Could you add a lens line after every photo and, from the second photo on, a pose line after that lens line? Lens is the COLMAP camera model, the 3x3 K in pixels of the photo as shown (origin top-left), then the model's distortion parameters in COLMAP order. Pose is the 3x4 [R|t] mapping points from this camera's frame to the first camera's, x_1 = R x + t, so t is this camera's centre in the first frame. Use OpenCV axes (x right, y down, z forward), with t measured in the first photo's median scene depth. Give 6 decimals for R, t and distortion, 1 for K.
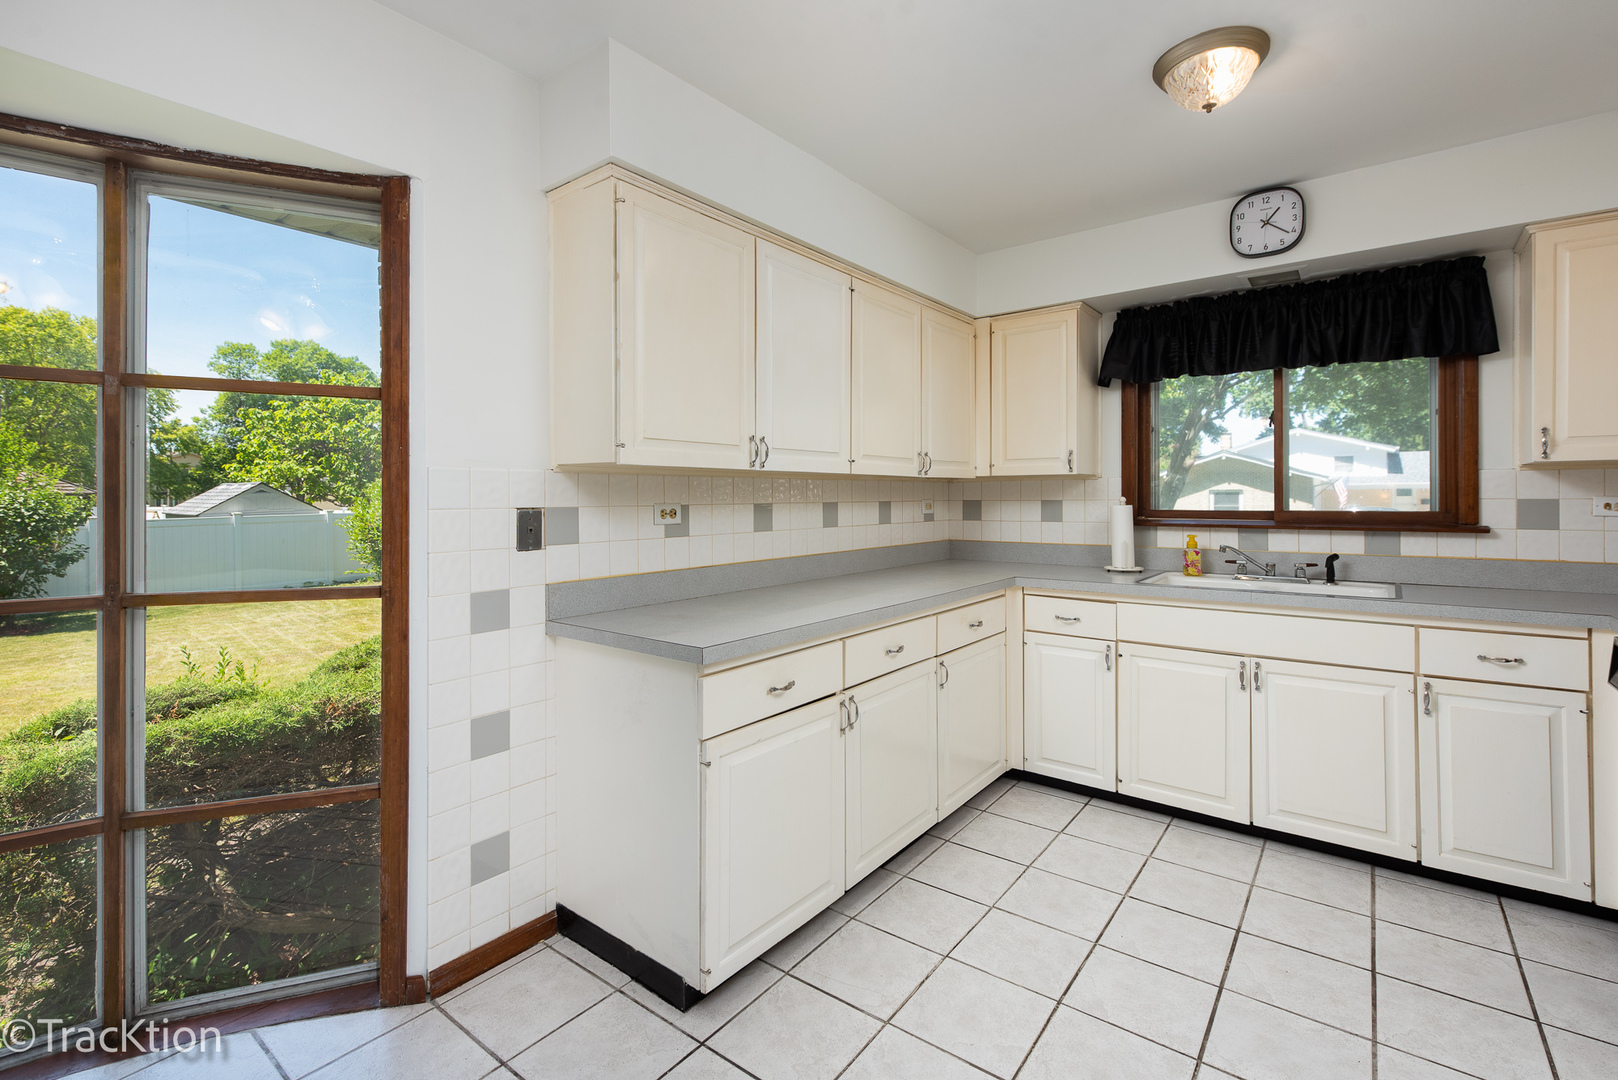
lens RADIAL K [[747.9, 0, 814.3], [0, 747.9, 507.4], [0, 0, 1]] dist [0.000409, -0.001628]
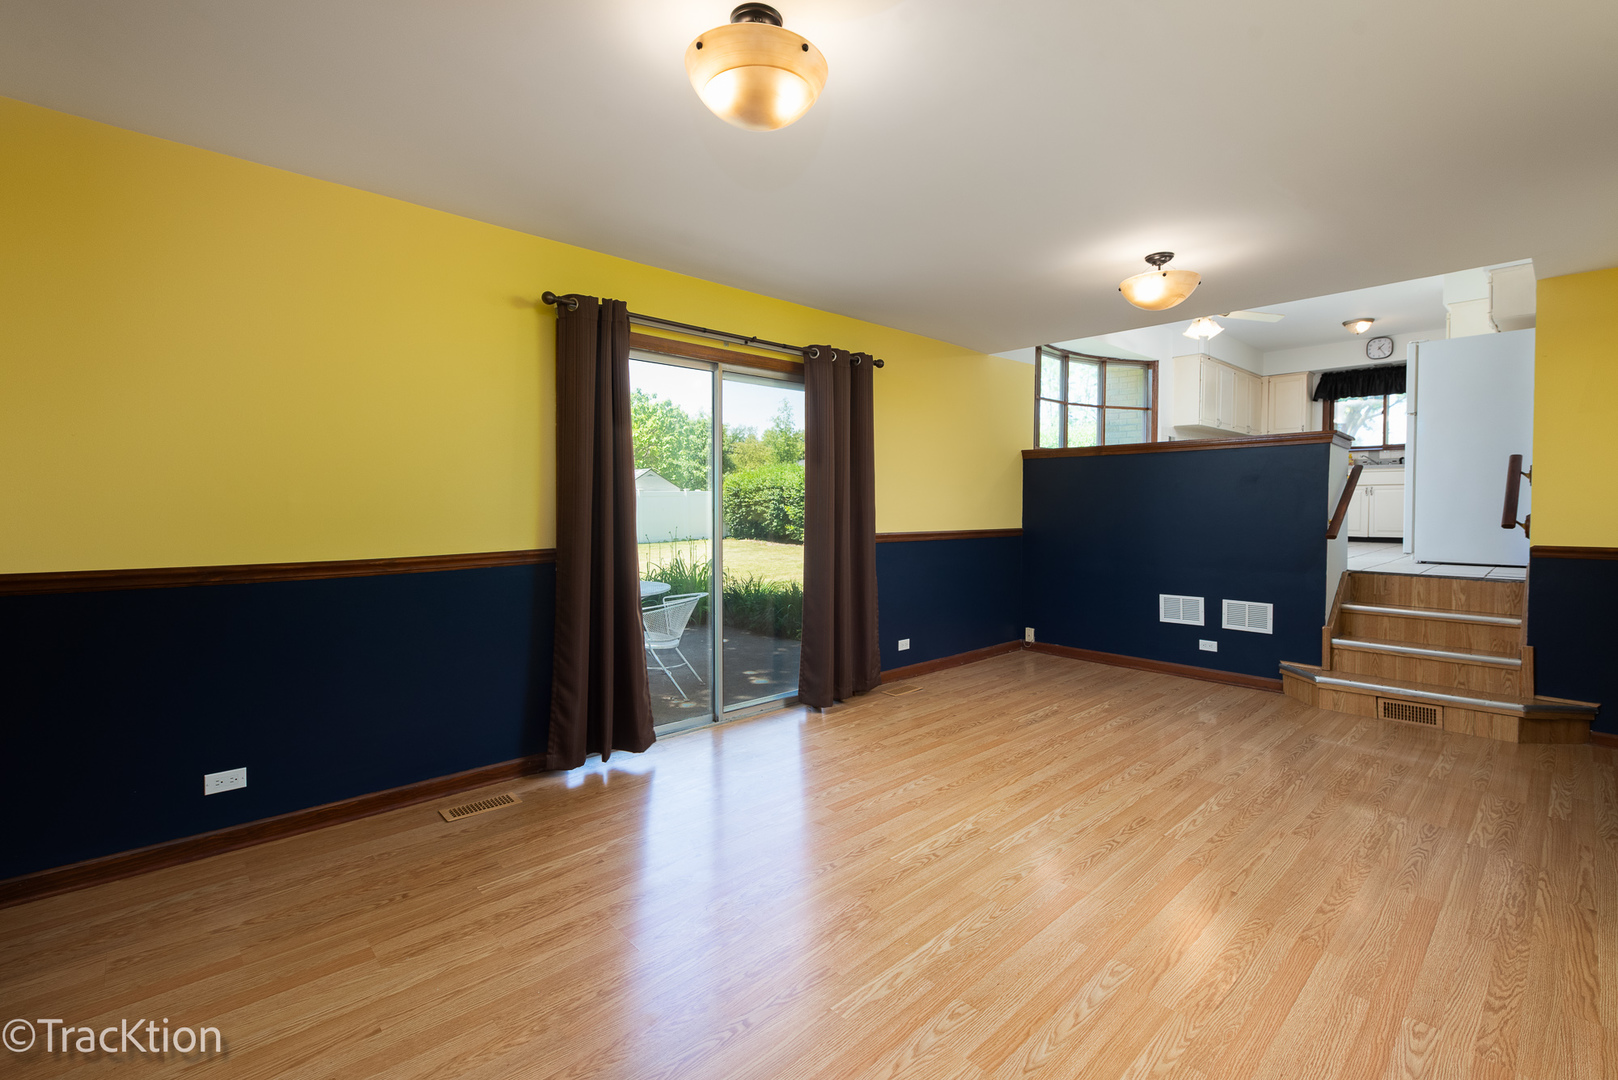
lens RADIAL K [[747.9, 0, 815.7], [0, 747.9, 533.3], [0, 0, 1]] dist [0.000409, -0.001628]
pose [[0.988734, 0.007374, -0.149498, -1.243432], [-0.003406, 0.999635, 0.026785, 0.310953], [0.149641, -0.025974, 0.988399, -2.446213]]
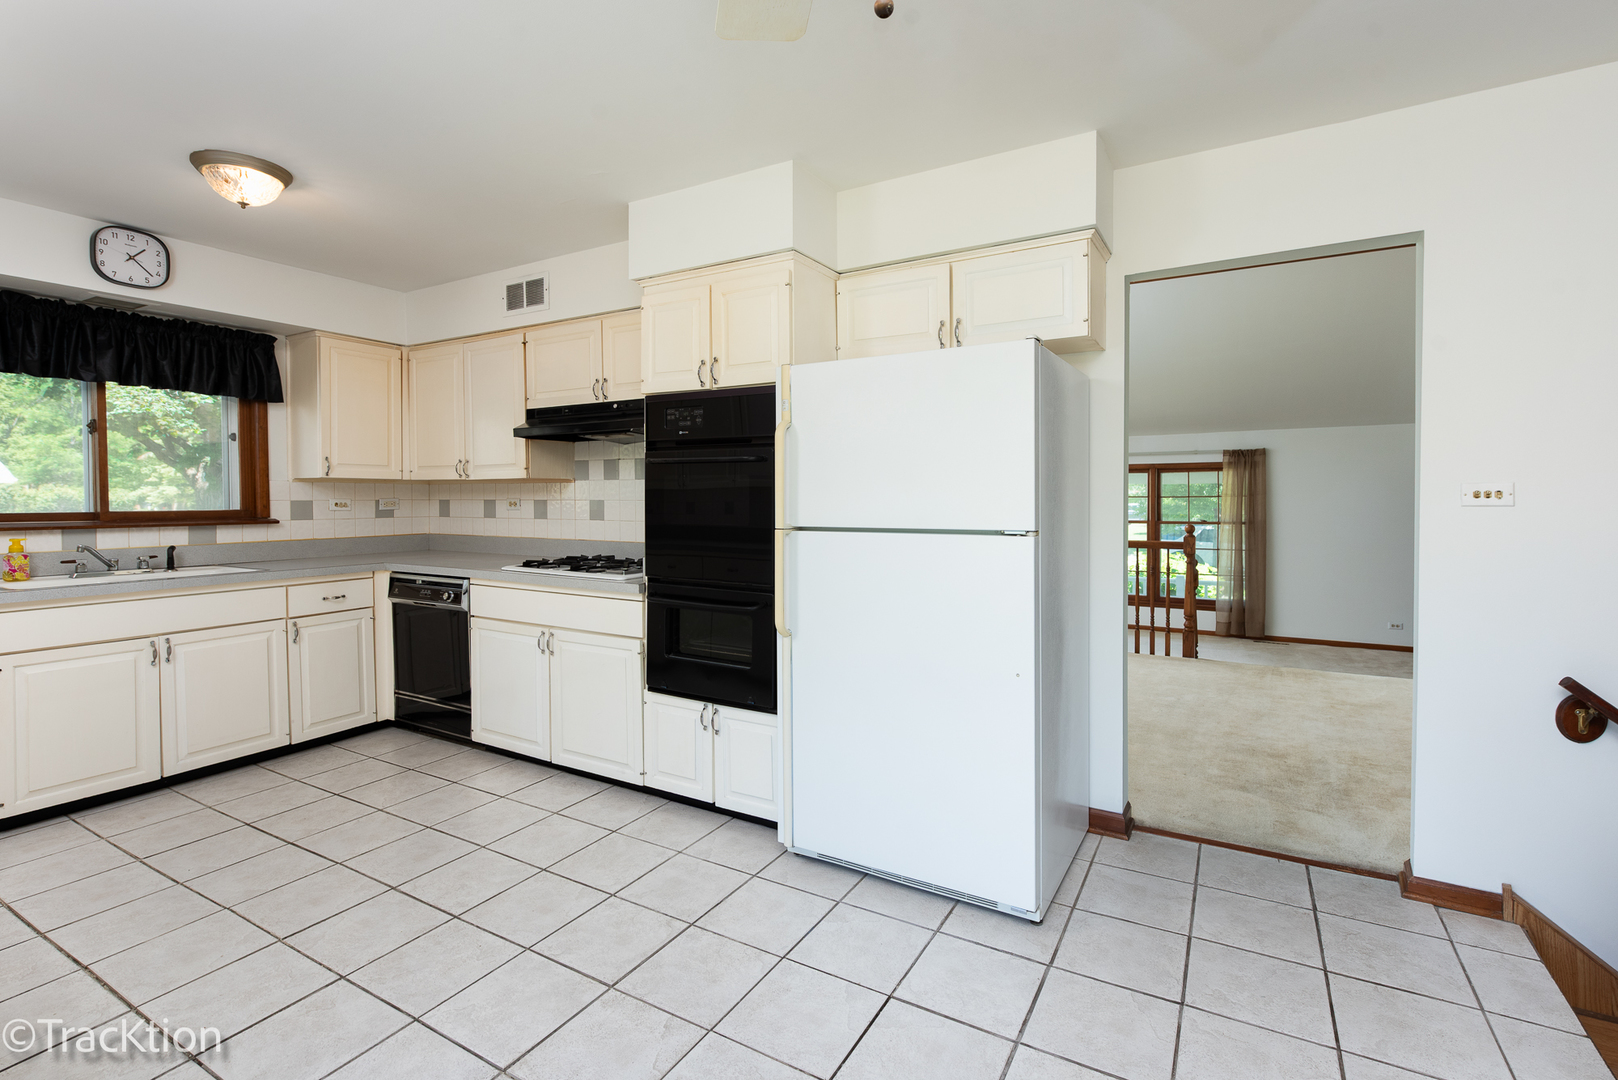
lens RADIAL K [[747.9, 0, 803.2], [0, 747.9, 514.5], [0, 0, 1]] dist [0.000409, -0.001628]
pose [[-0.112432, -0.018790, 0.993482, -0.649029], [0.015419, 0.999668, 0.020652, 0.001958], [-0.993540, 0.017640, -0.112105, 0.119302]]
